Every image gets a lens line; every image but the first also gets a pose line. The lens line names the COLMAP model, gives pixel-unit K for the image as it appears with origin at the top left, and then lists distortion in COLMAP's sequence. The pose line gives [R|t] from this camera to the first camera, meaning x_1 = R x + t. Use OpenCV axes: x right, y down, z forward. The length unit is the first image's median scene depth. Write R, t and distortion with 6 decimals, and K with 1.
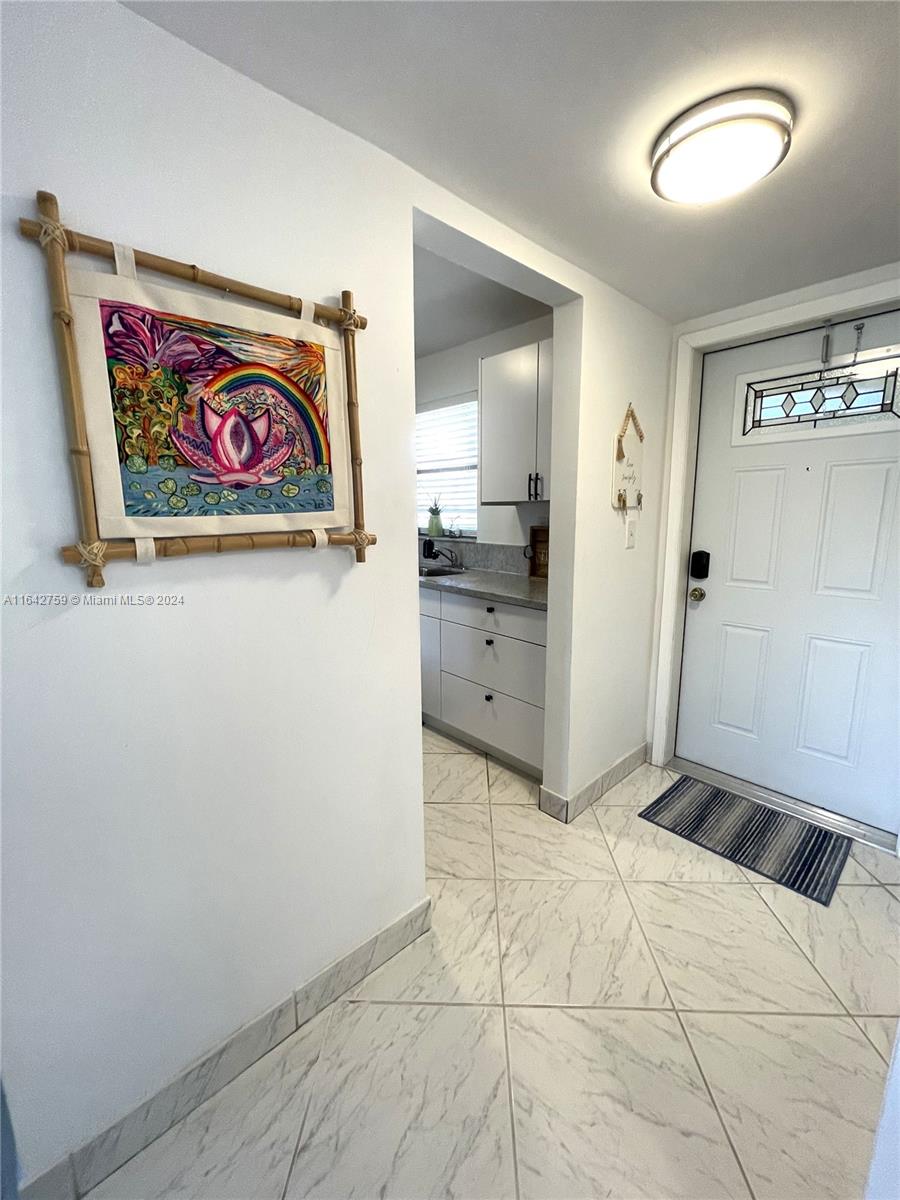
lens RADIAL K [[485.8, 0, 452.3], [0, 485.8, 589.3], [0, 0, 1]] dist [-0.007623, 0.003163]
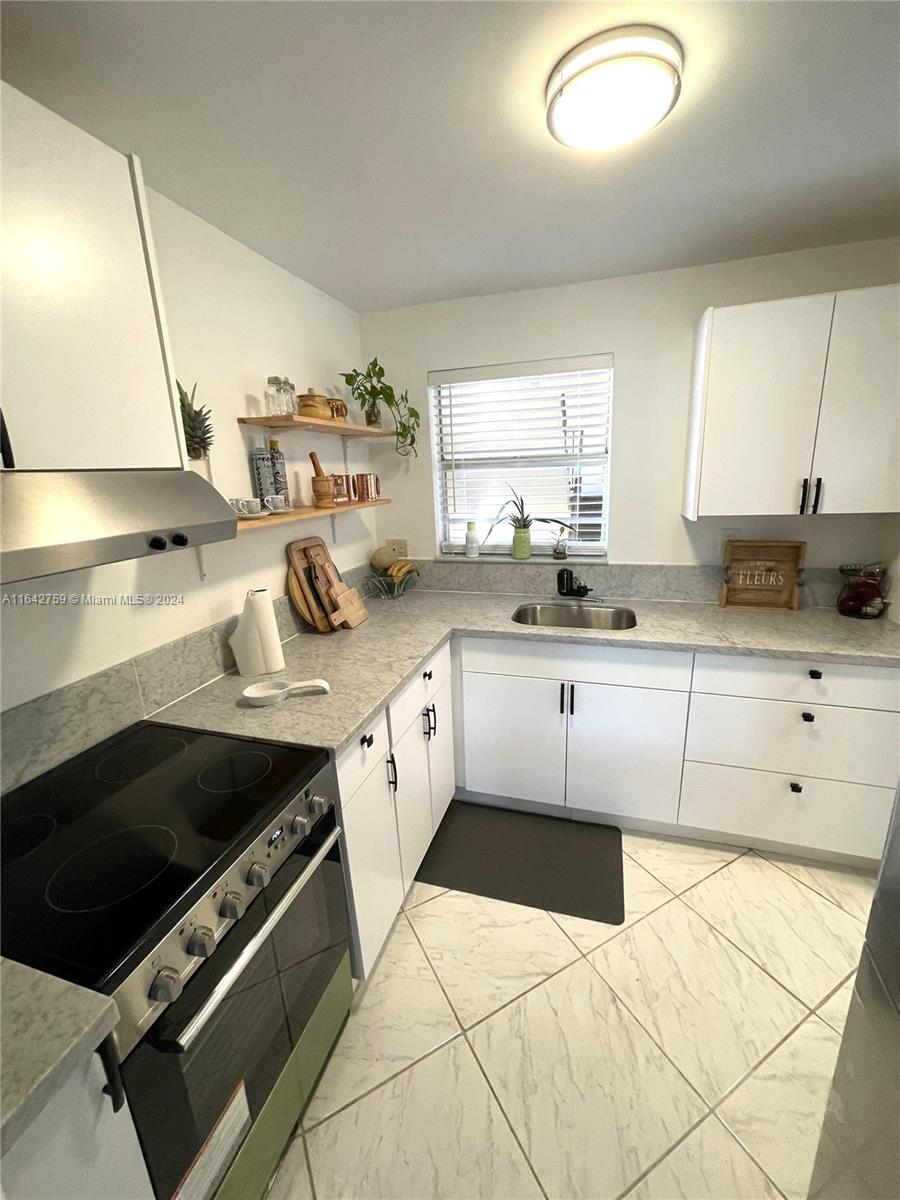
lens RADIAL K [[485.8, 0, 453.7], [0, 485.8, 597.2], [0, 0, 1]] dist [-0.007623, 0.003163]
pose [[0.863136, -0.154596, 0.480725, -0.589944], [0.117176, 0.987317, 0.107123, -0.174651], [-0.491189, -0.036132, 0.870303, 0.538903]]
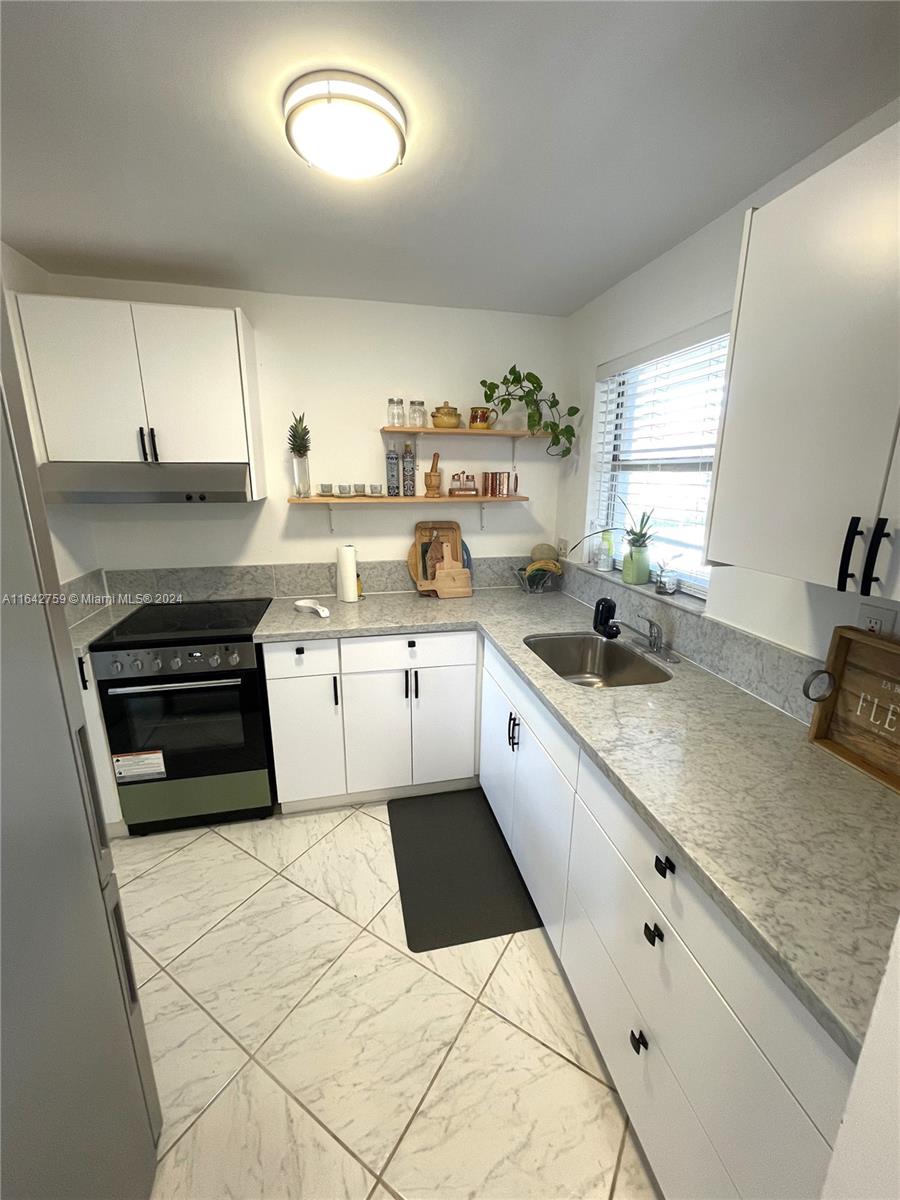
lens RADIAL K [[485.8, 0, 455.4], [0, 485.8, 596.9], [0, 0, 1]] dist [-0.007623, 0.003163]
pose [[0.868565, 0.131354, -0.477851, 0.074495], [-0.091385, 0.990150, 0.106073, -0.166940], [0.487077, -0.048463, 0.872013, 0.489757]]
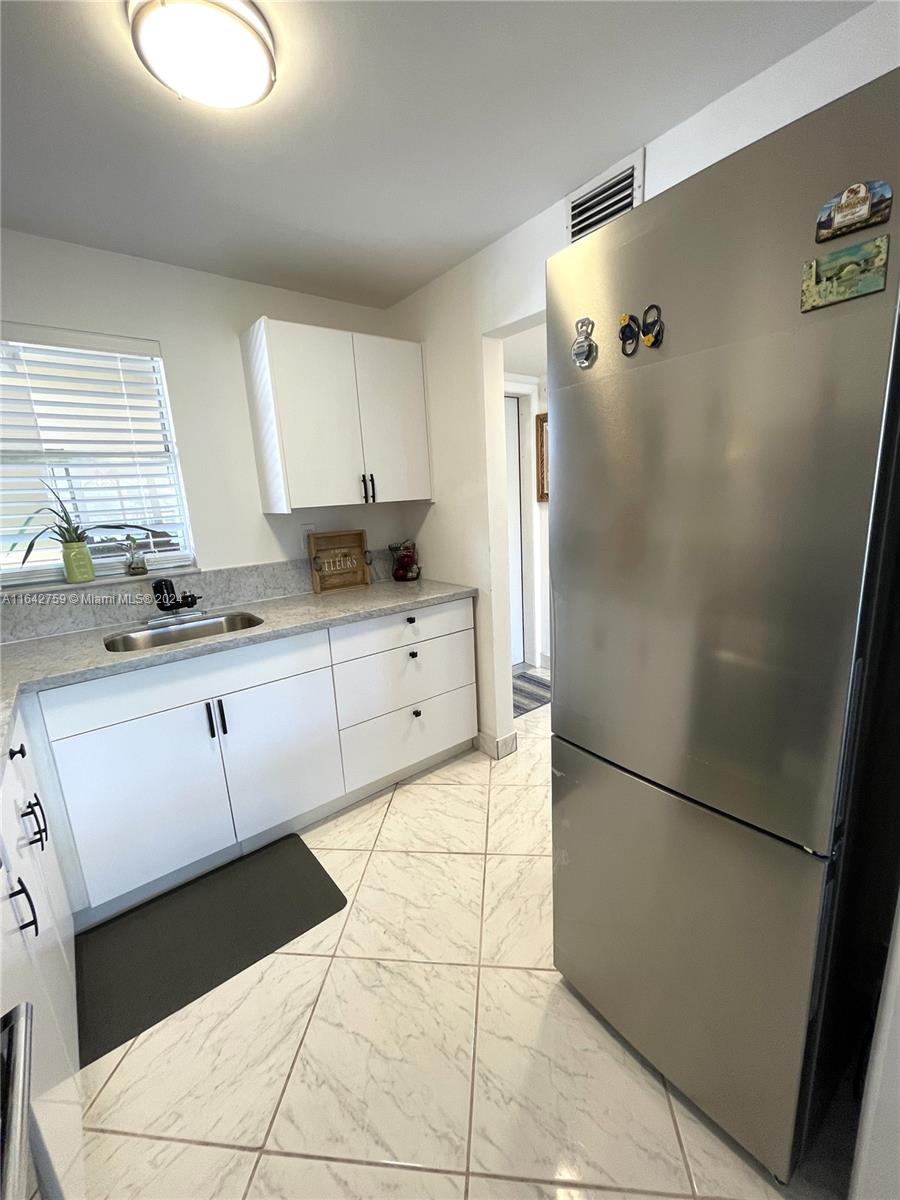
lens RADIAL K [[485.8, 0, 460.5], [0, 485.8, 597.3], [0, 0, 1]] dist [-0.007623, 0.003163]
pose [[0.054759, -0.215259, 0.975021, -0.677780], [0.208121, 0.957499, 0.199702, -0.139087], [-0.976569, 0.191987, 0.097232, 0.674826]]
